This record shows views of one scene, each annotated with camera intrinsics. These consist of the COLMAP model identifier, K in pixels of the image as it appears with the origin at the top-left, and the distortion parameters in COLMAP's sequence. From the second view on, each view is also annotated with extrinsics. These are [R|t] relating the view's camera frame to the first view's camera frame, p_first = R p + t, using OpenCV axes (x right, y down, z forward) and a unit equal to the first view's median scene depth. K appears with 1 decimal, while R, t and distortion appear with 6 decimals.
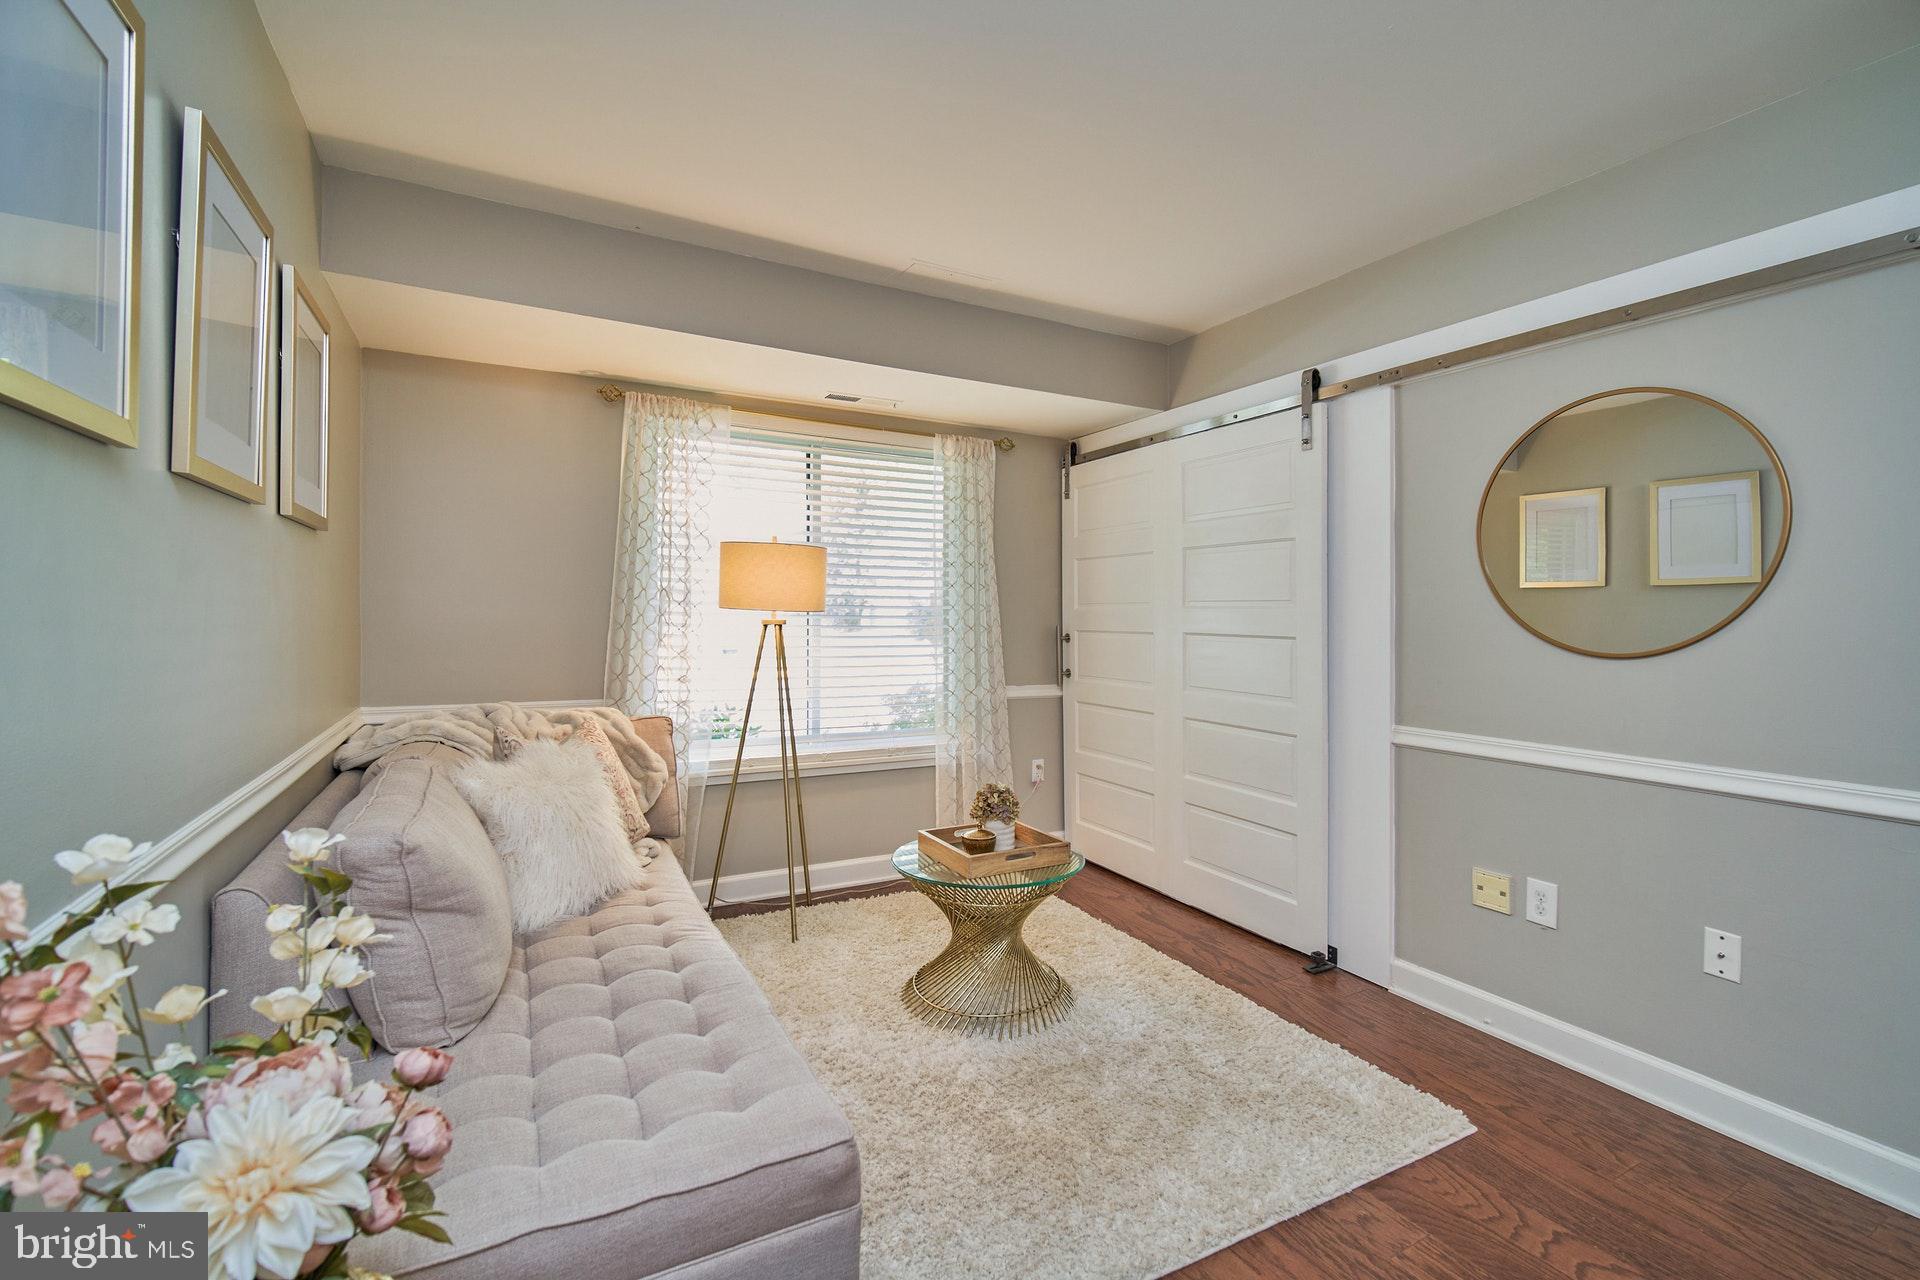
lens RADIAL K [[846.1, 0, 981.3], [0, 846.1, 608.1], [0, 0, 1]] dist [-0.004667, -0.000239]
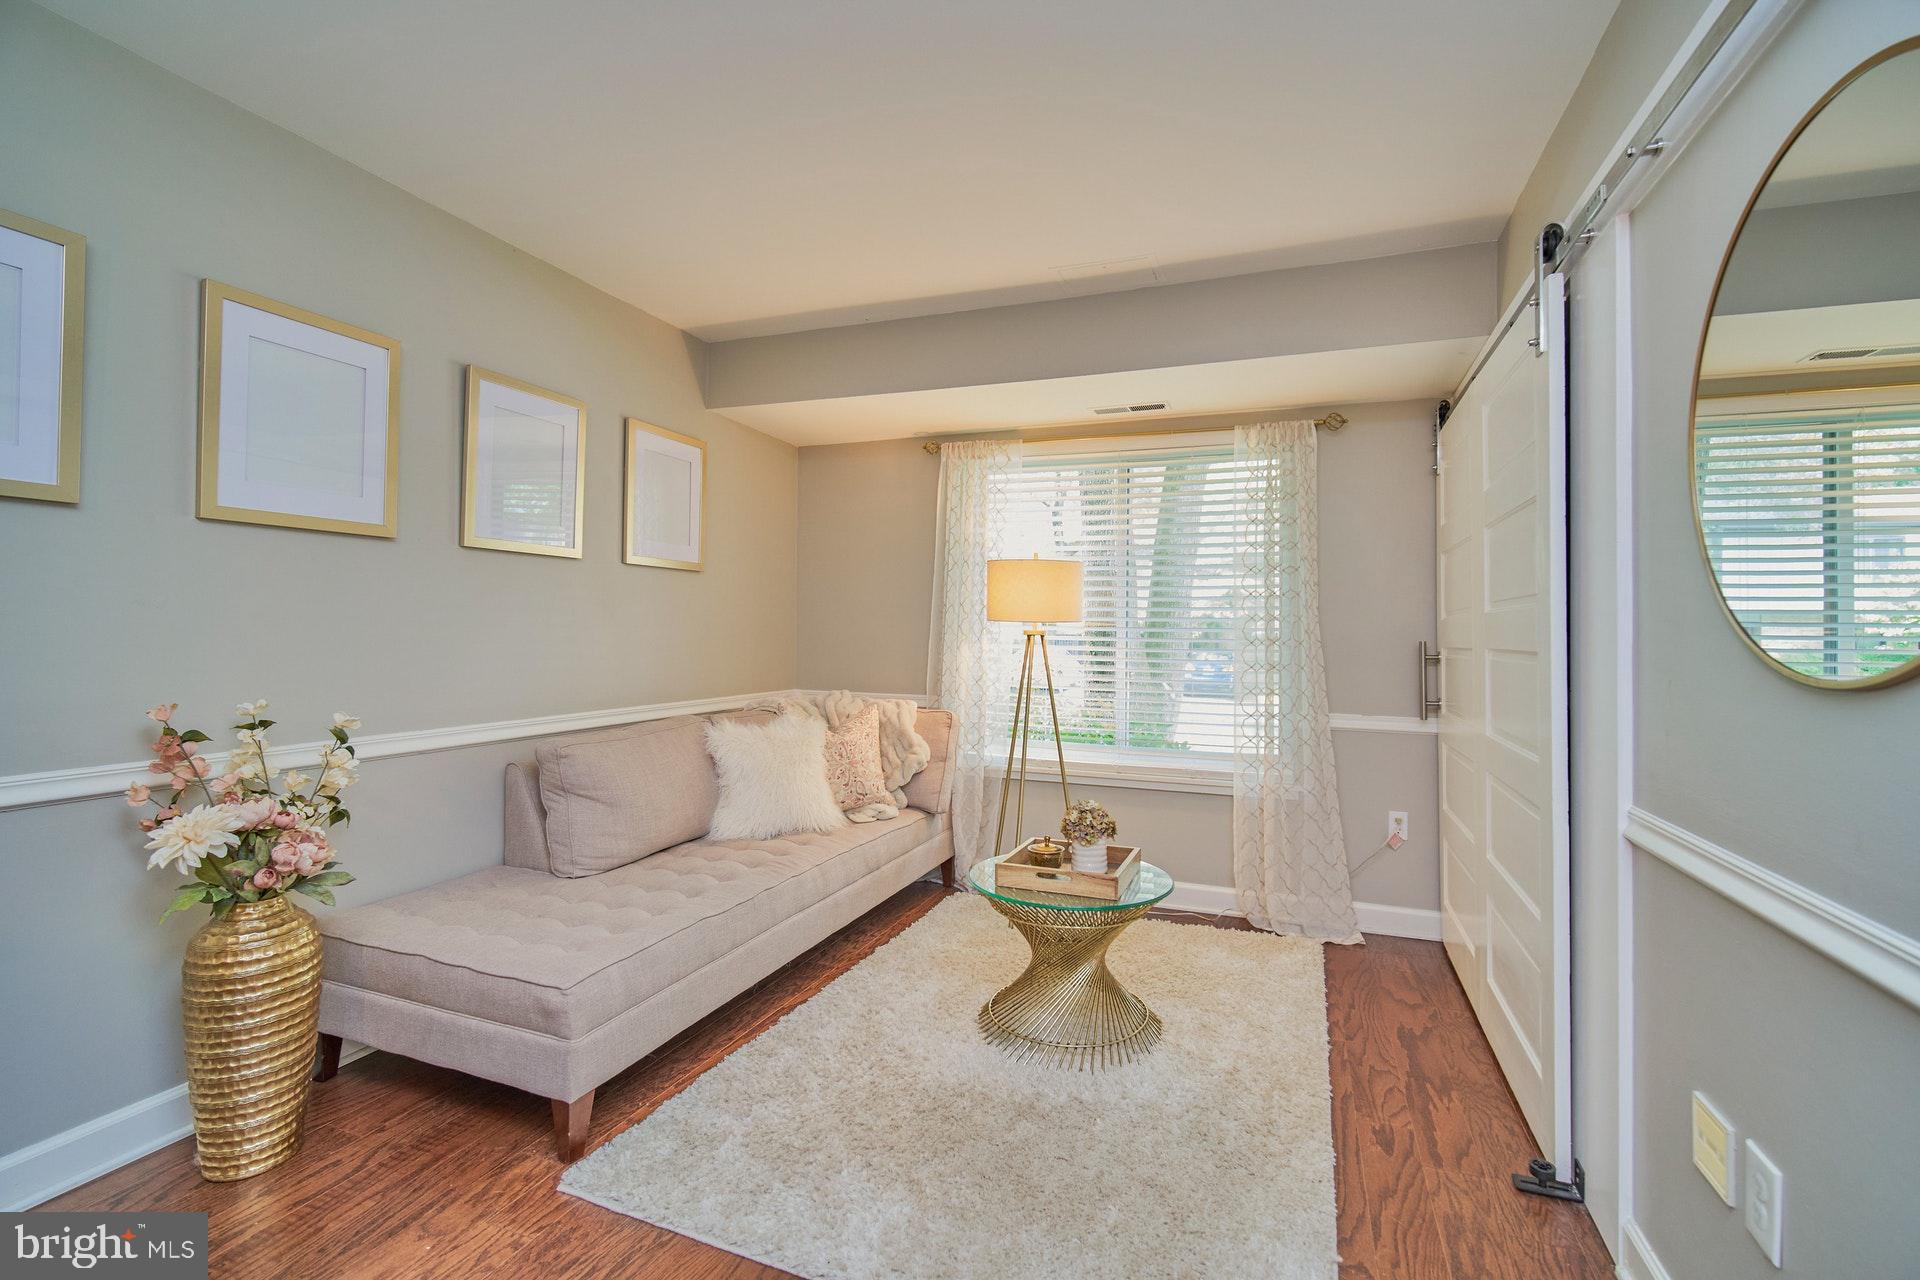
lens RADIAL K [[834.9, 0, 961.3], [0, 834.9, 623.5], [0, 0, 1]] dist [-0.031953, -0.000008]
pose [[0.638251, -0.007941, -0.769788, 0.501629], [-0.000466, 0.999943, -0.010702, 0.015314], [0.769828, 0.007190, 0.638210, 0.245548]]
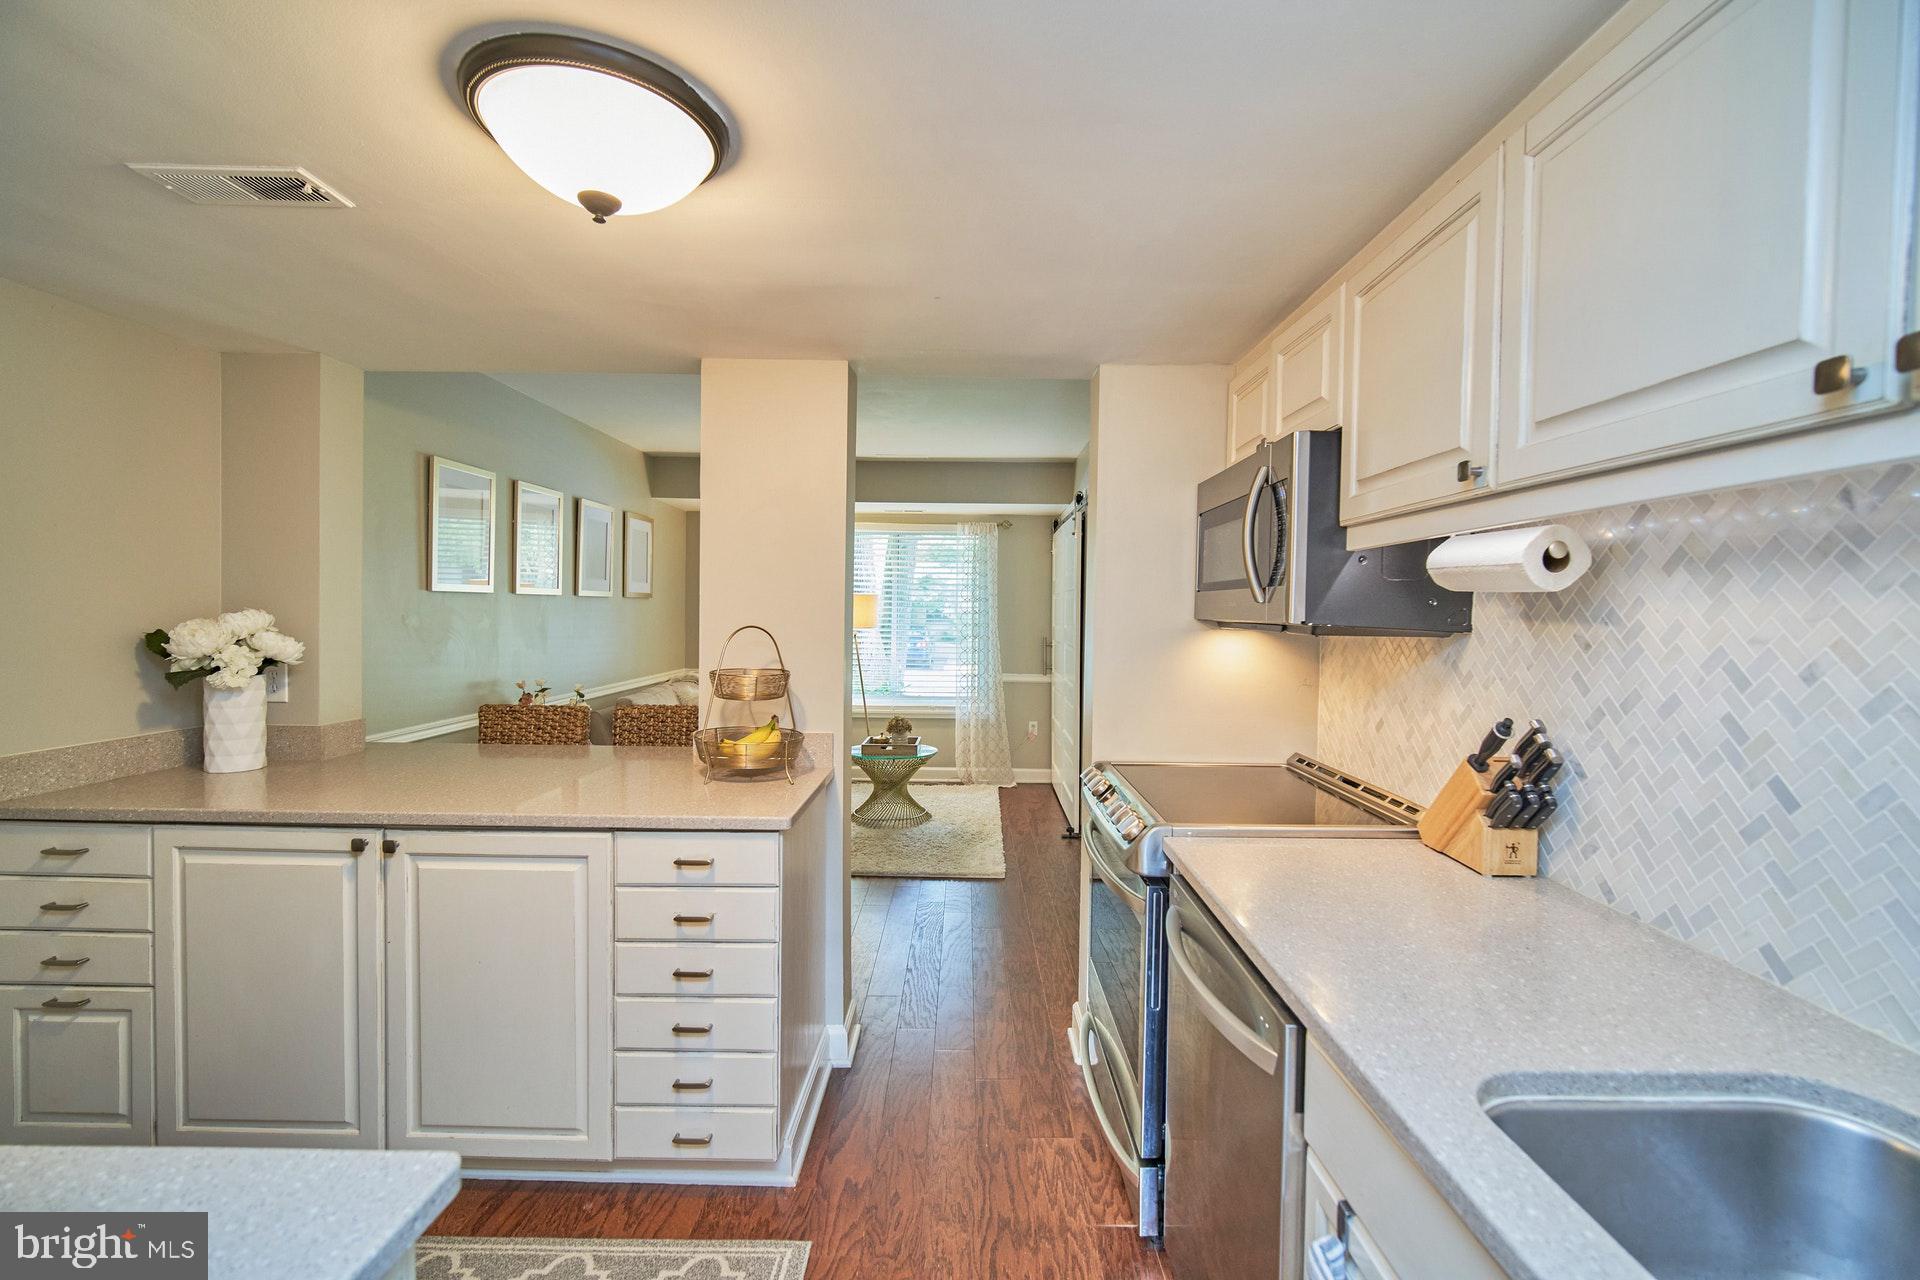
lens RADIAL K [[846.1, 0, 981.3], [0, 846.1, 608.1], [0, 0, 1]] dist [-0.004667, -0.000239]
pose [[0.881889, 0.006501, -0.471412, 0.907292], [-0.006391, 0.999978, 0.001833, -0.044891], [0.471414, 0.001396, 0.881911, -0.549705]]
